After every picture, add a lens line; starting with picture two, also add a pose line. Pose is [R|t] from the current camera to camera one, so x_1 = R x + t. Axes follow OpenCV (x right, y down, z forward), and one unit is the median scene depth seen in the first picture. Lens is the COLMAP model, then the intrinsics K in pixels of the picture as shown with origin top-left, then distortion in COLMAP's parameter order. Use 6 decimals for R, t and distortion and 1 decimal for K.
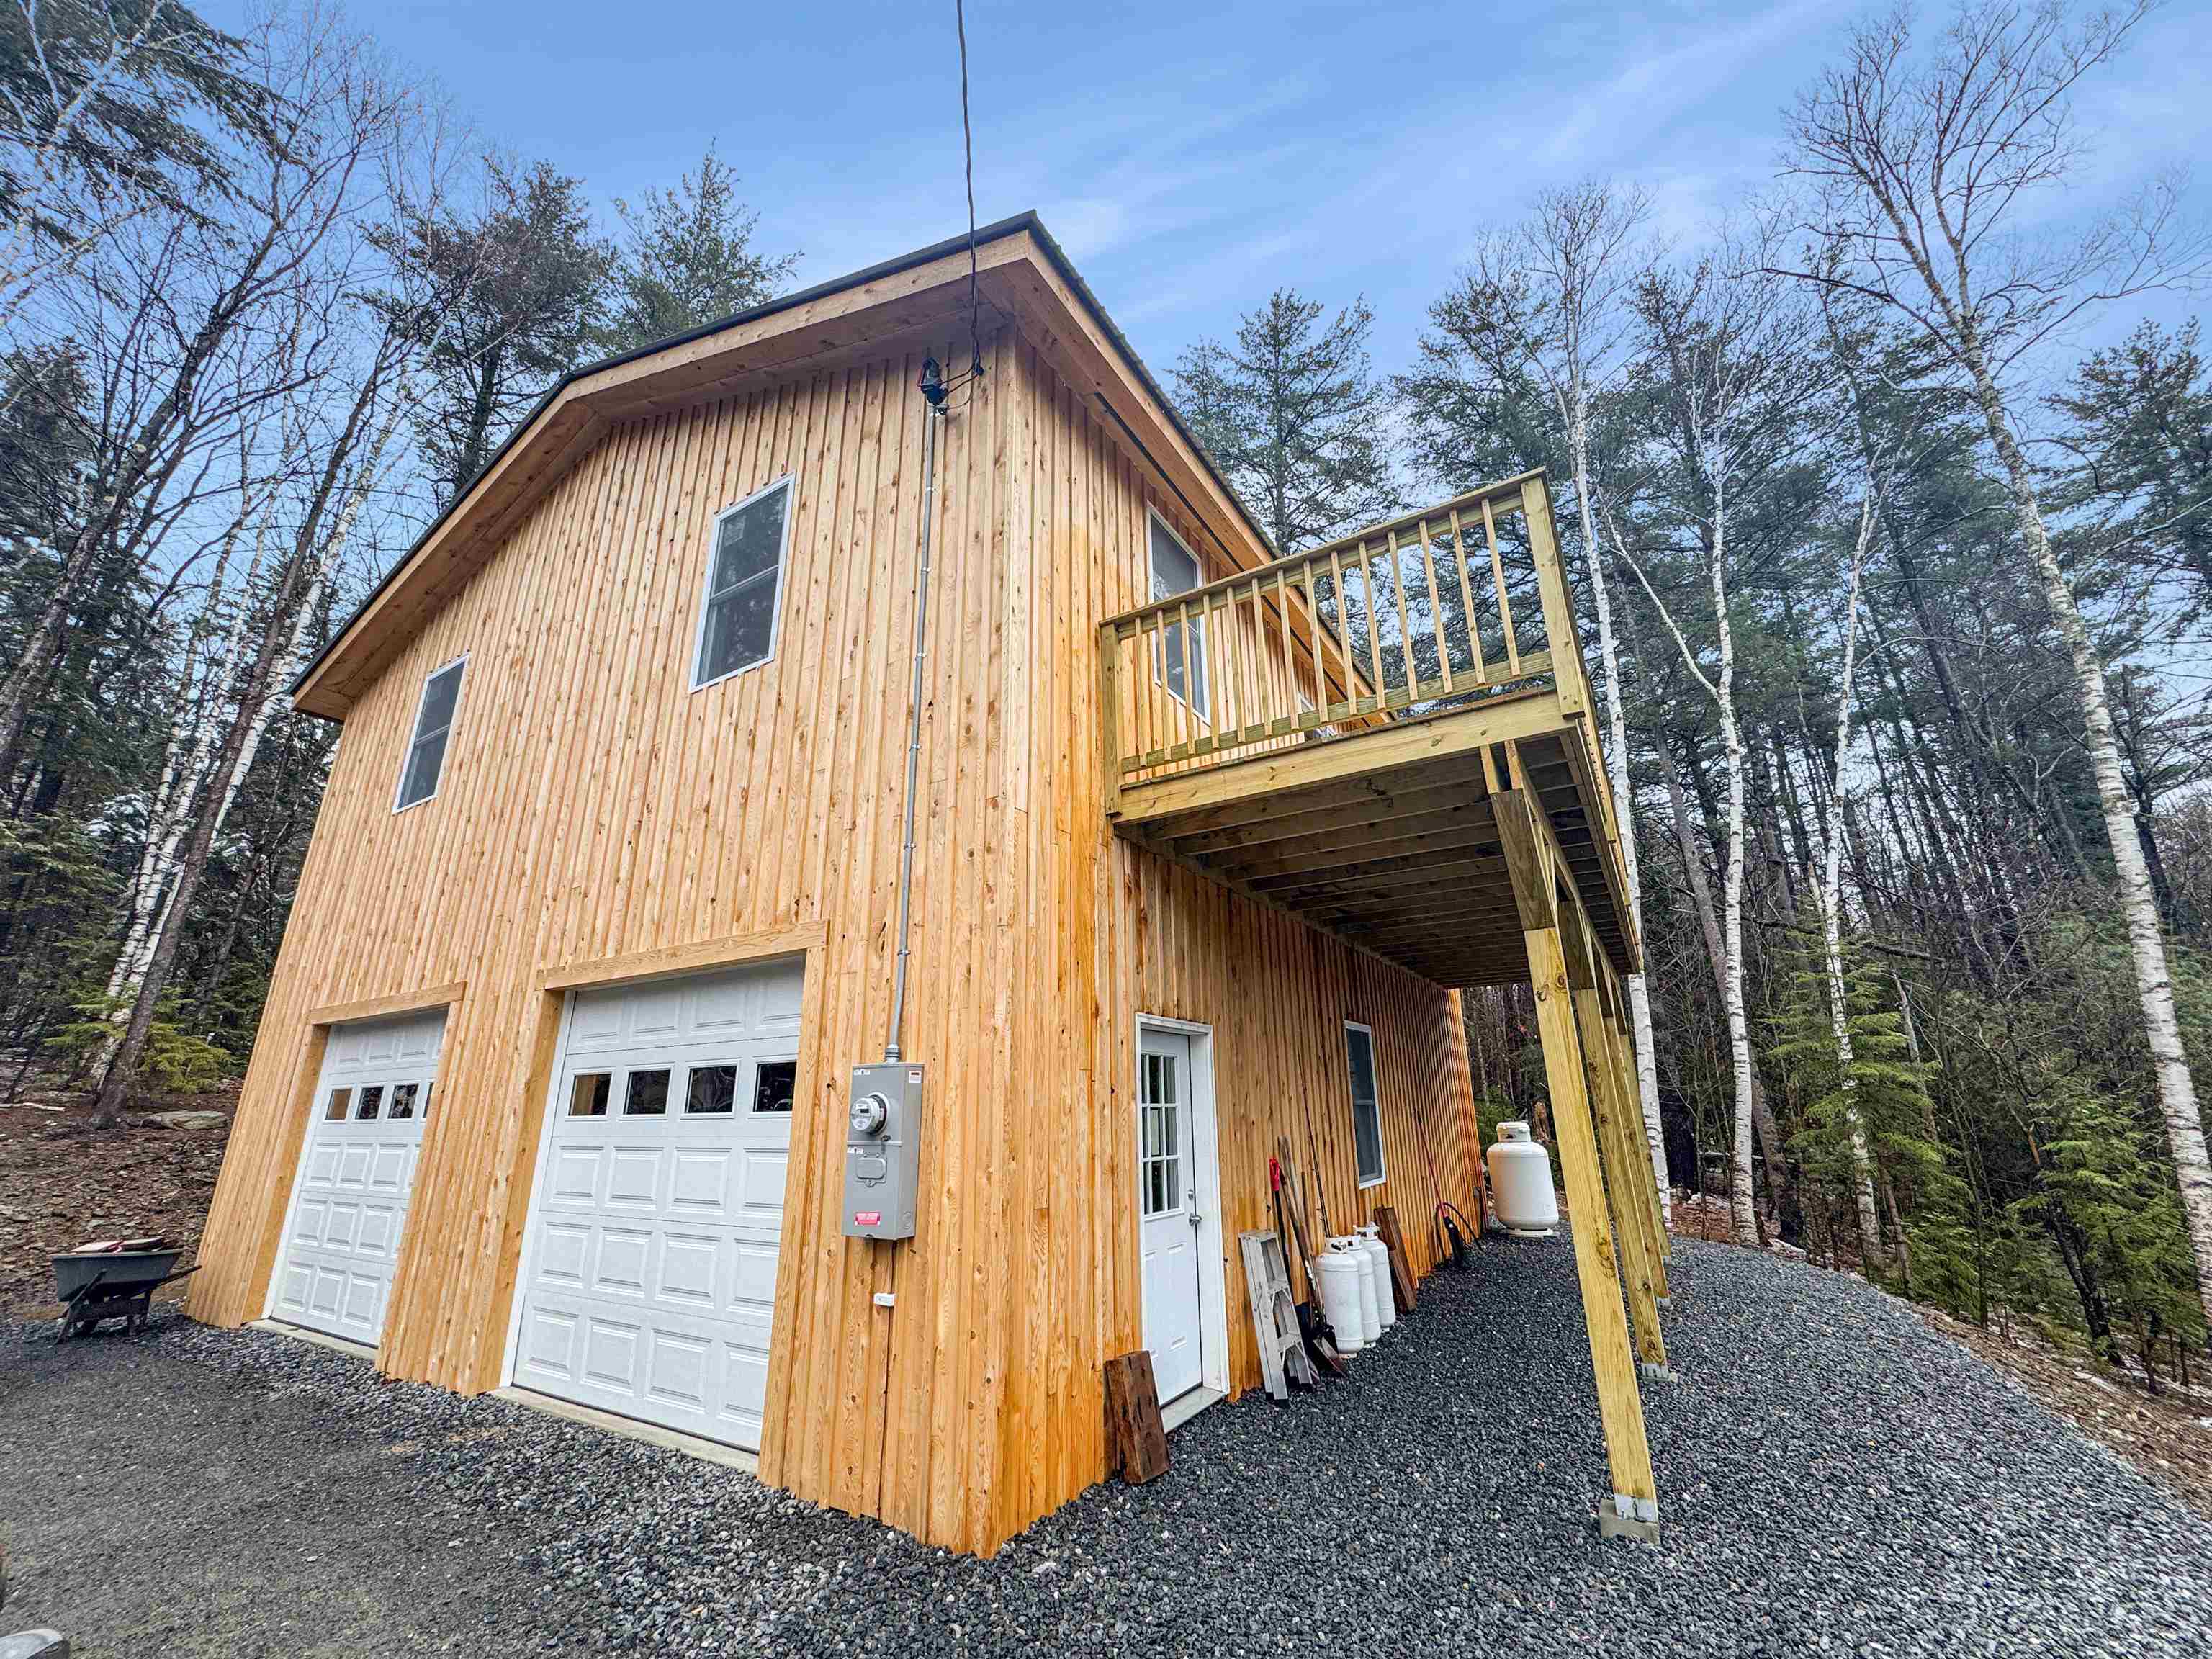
lens RADIAL K [[886.6, 0, 1108.8], [0, 886.6, 833.1], [0, 0, 1]] dist [-0.003931, -0.000775]
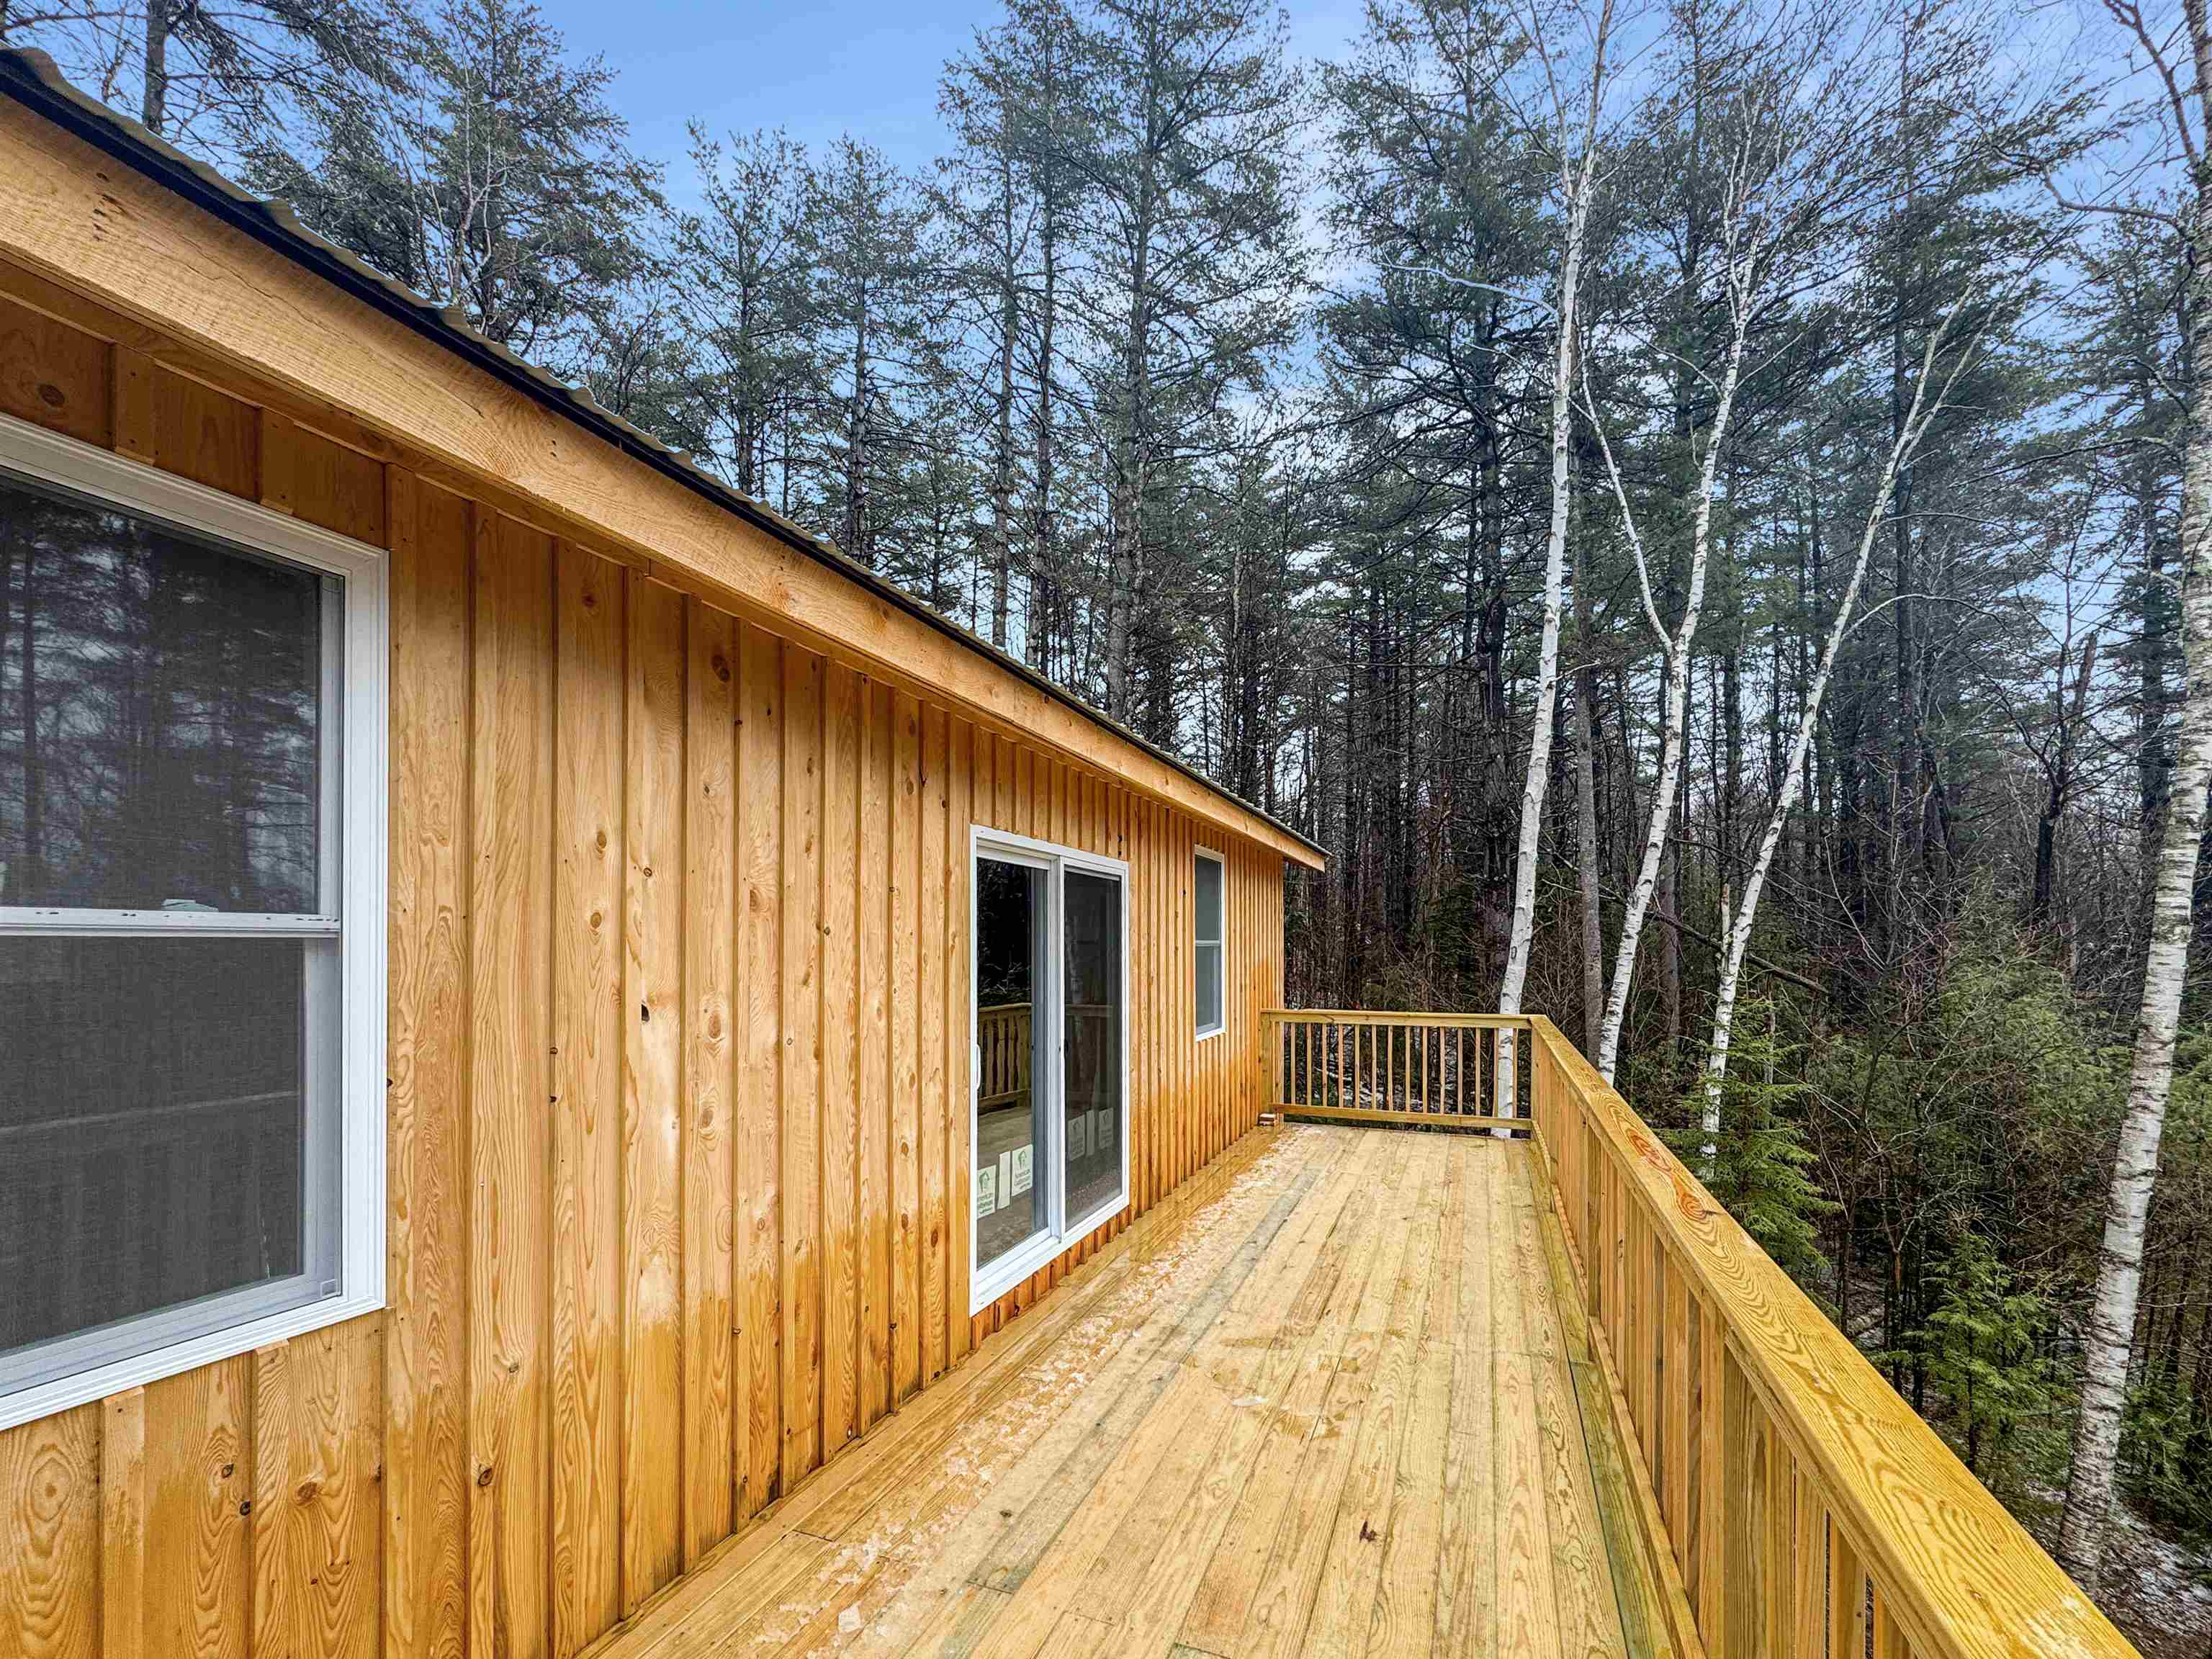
lens RADIAL K [[900.0, 0, 1142.8], [0, 900.0, 922.6], [0, 0, 1]] dist [-0.004817, -0.000217]
pose [[0.982676, 0.016428, 0.184601, 0.072908], [-0.070344, 0.954586, 0.289510, -0.077397], [-0.171462, -0.297481, 0.939205, 0.186815]]
